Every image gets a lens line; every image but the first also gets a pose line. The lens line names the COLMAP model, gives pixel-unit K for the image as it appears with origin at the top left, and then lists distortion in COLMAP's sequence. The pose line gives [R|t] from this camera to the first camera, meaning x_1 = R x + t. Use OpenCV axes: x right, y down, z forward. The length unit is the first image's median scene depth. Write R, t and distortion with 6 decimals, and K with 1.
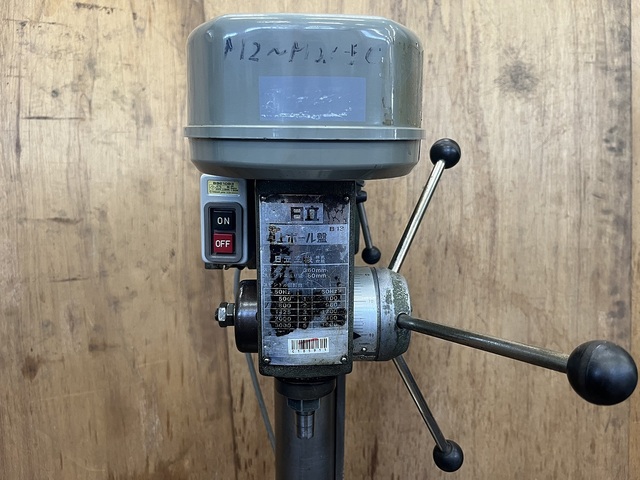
lens RADIAL K [[495.4, 0, 334.1], [0, 495.4, 242.3], [0, 0, 1]] dist [0.013296, -0.055479]
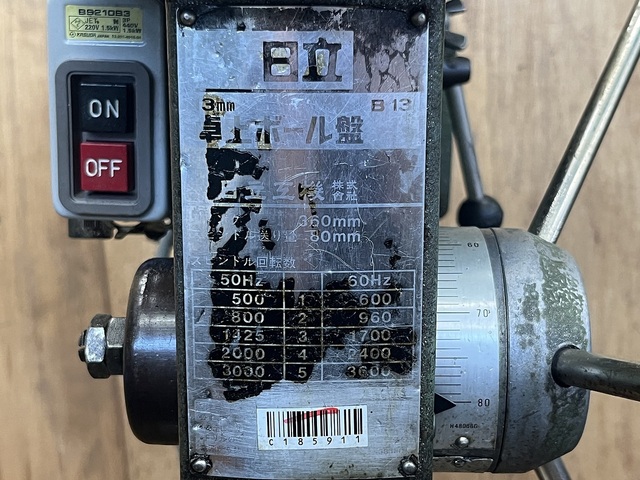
lens RADIAL K [[1081.6, 0, 324.9], [0, 1081.6, 240.6], [0, 0, 1]] dist [-0.079275, 0.000000]
pose [[0.997950, 0.008322, -0.063461, 0.007521], [-0.006855, 0.999705, 0.023291, 0.050197], [0.063636, -0.022808, 0.997712, 0.201079]]
